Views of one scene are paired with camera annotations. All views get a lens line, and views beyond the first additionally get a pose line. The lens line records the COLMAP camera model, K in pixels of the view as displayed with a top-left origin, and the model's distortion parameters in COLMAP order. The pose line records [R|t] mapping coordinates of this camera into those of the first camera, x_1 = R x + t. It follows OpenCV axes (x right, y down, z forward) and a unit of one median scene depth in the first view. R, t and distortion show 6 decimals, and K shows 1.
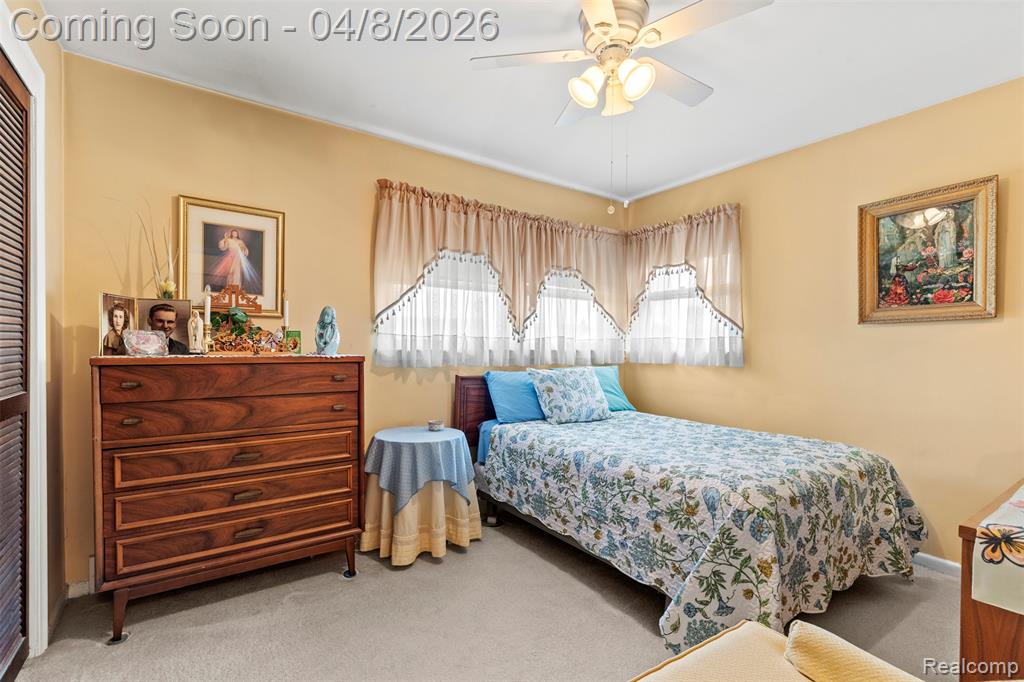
lens RADIAL K [[461.1, 0, 511.5], [0, 461.1, 349.8], [0, 0, 1]] dist [0.003338, 0.000136]
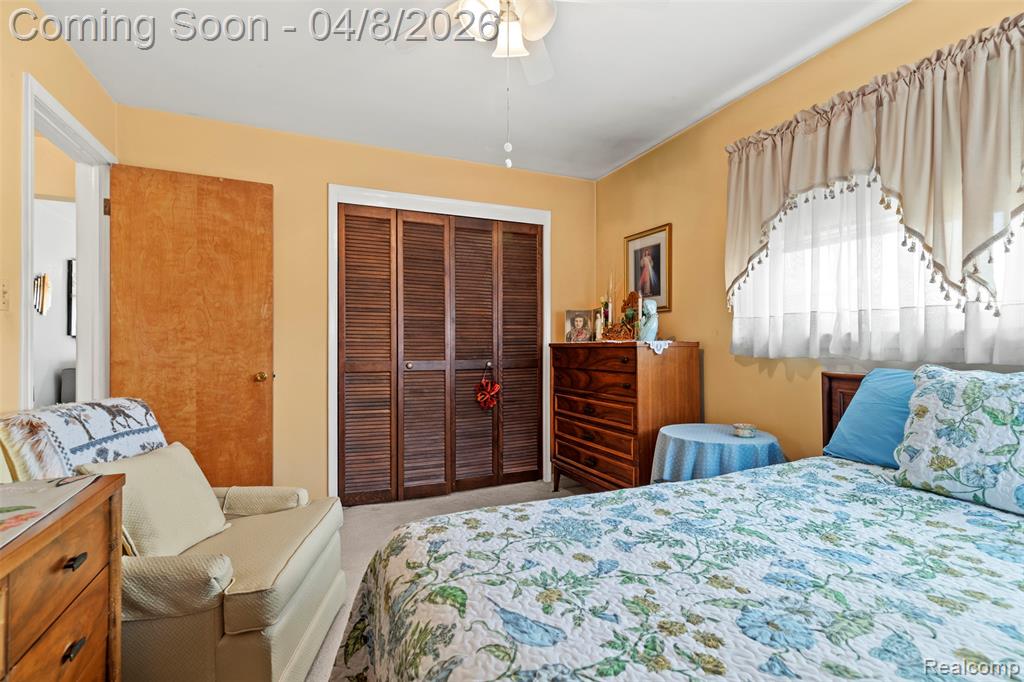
lens RADIAL K [[461.1, 0, 509.7], [0, 461.1, 343.5], [0, 0, 1]] dist [0.003338, 0.000136]
pose [[-0.168492, -0.016824, -0.985559, 0.796355], [-0.007435, 0.999848, -0.015796, 0.037293], [0.985675, 0.004666, -0.168592, 0.853680]]
